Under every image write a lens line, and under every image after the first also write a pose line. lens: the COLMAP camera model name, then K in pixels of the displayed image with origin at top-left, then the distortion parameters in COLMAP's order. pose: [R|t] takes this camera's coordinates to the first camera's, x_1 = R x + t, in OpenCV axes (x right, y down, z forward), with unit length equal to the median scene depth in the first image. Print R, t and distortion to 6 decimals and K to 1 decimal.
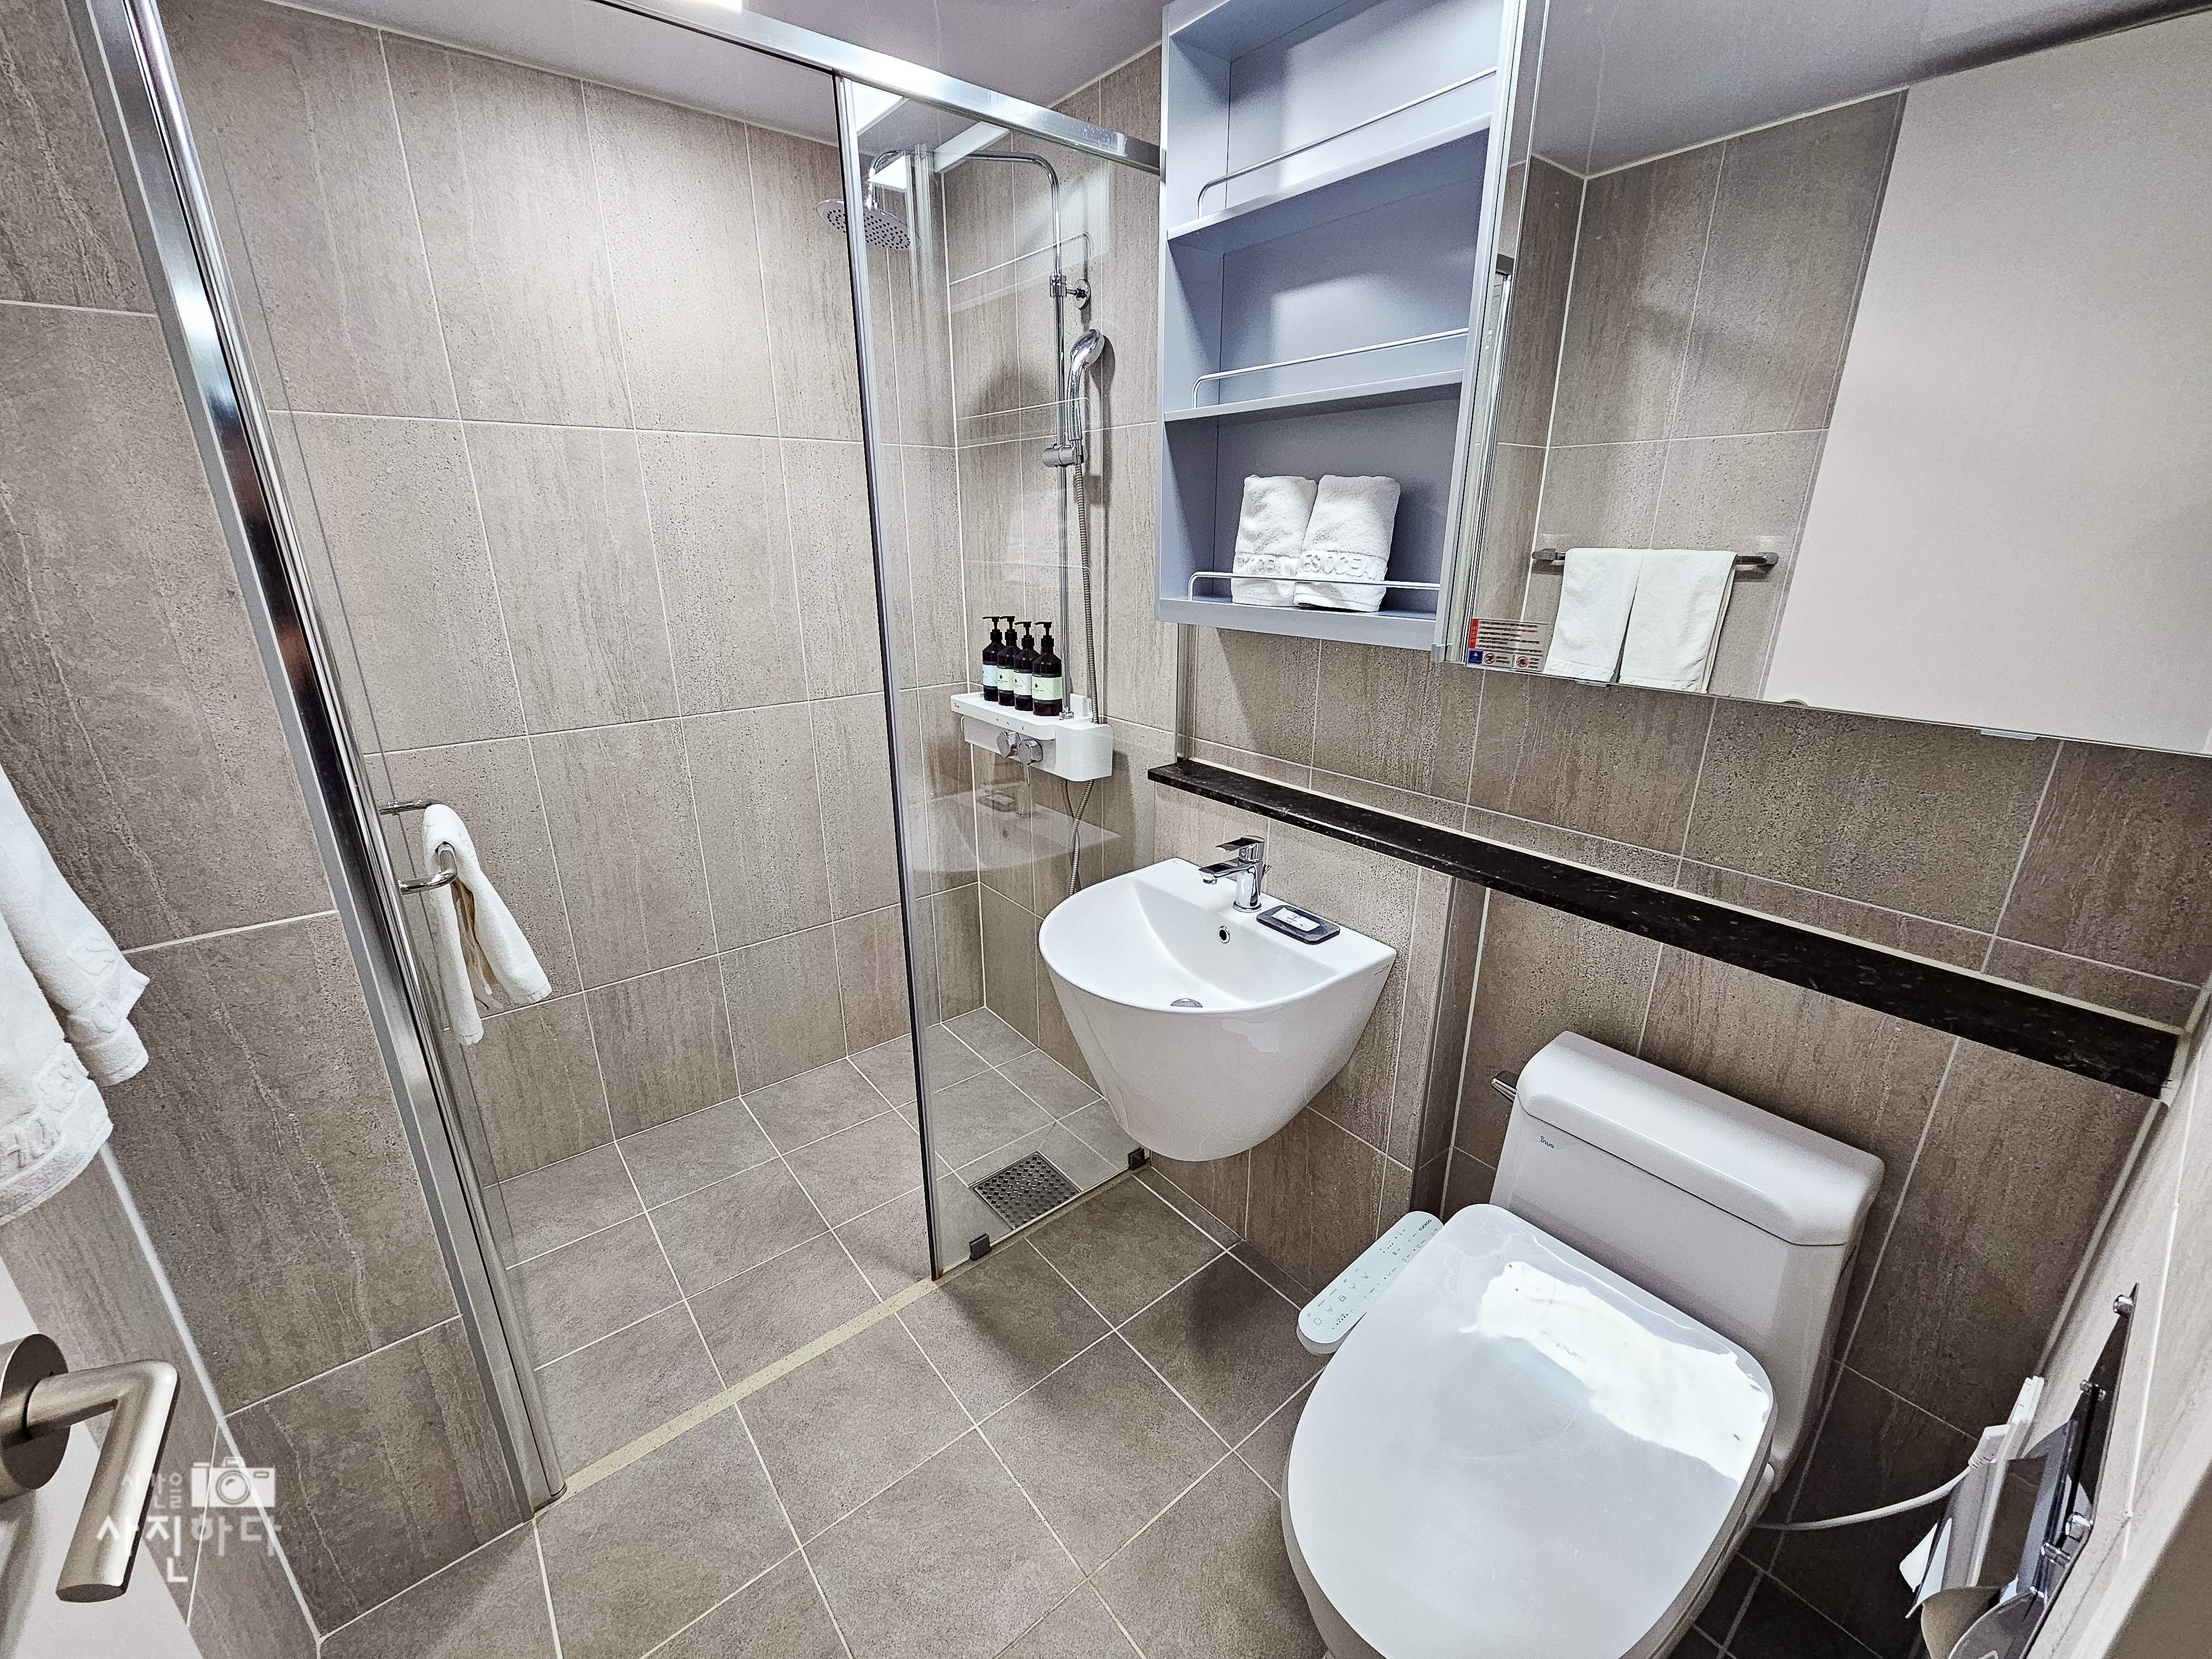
lens RADIAL K [[883.7, 0, 1103.9], [0, 883.7, 831.9], [0, 0, 1]] dist [-0.004005, 0.002468]
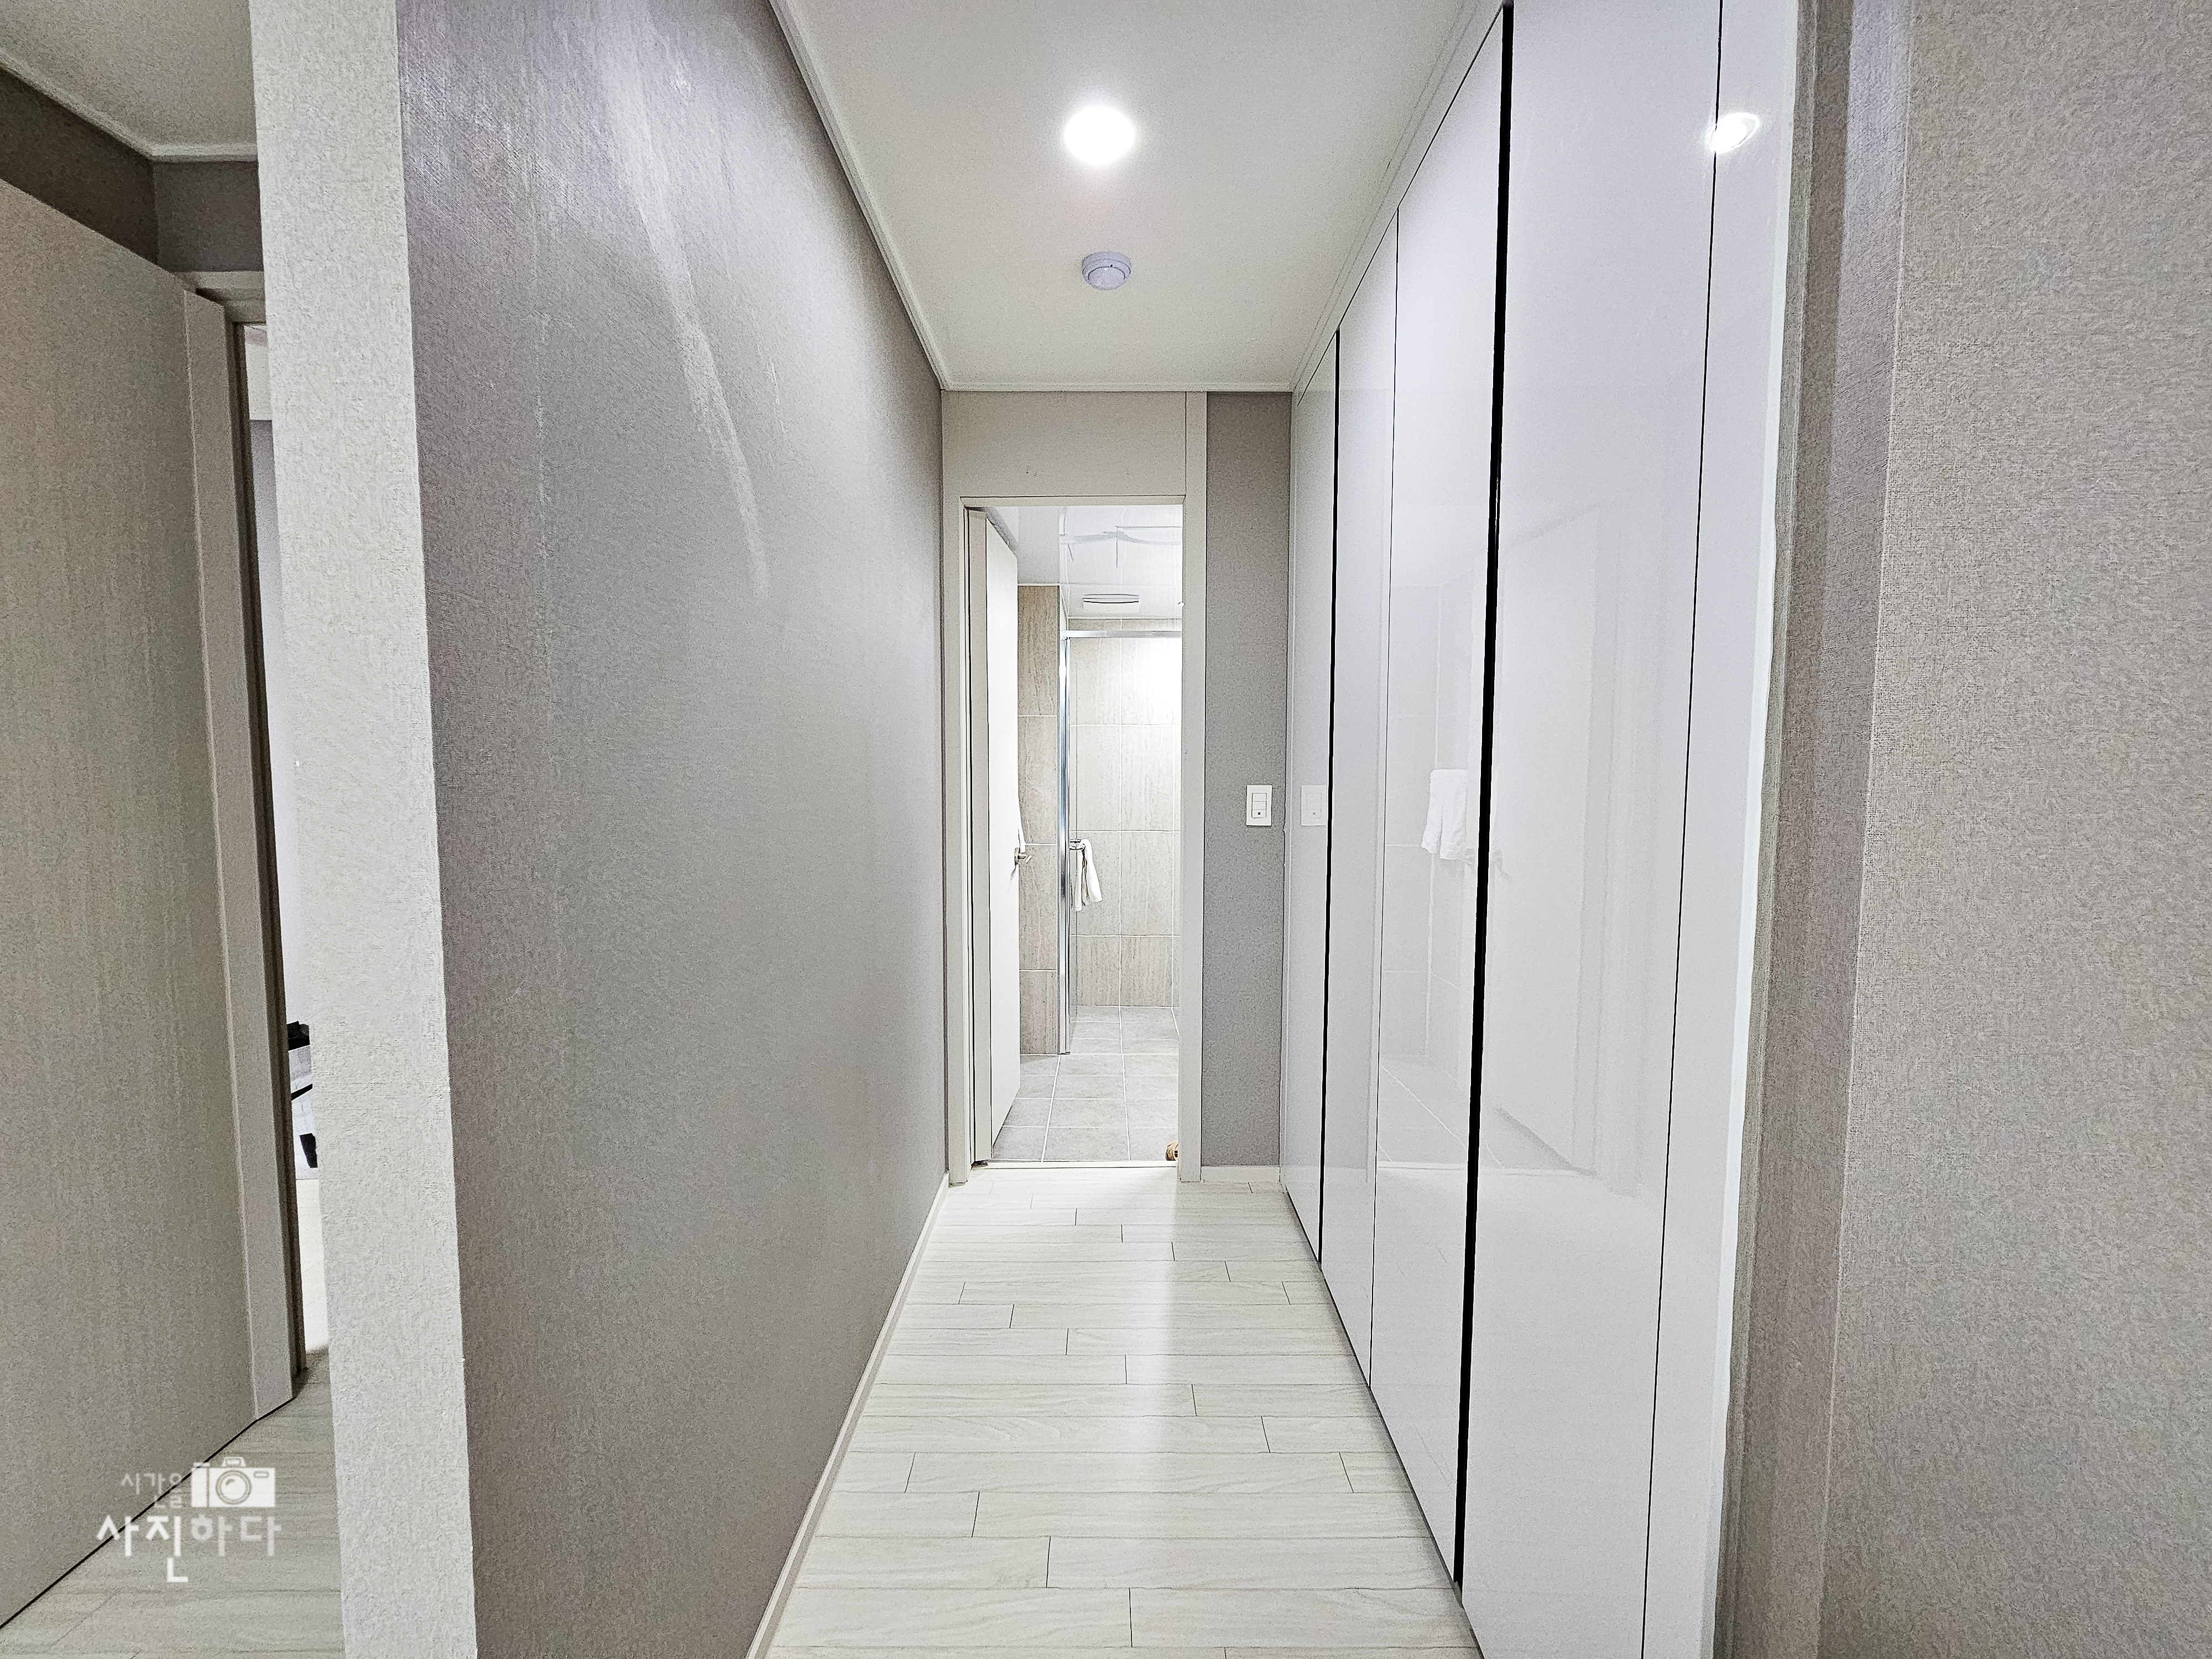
lens RADIAL K [[883.7, 0, 1111.7], [0, 883.7, 826.9], [0, 0, 1]] dist [-0.004005, 0.002468]
pose [[0.770340, 0.046752, -0.635918, 1.267782], [-0.206254, 0.961962, -0.179131, 0.442363], [0.603354, 0.269152, 0.750680, -1.281989]]
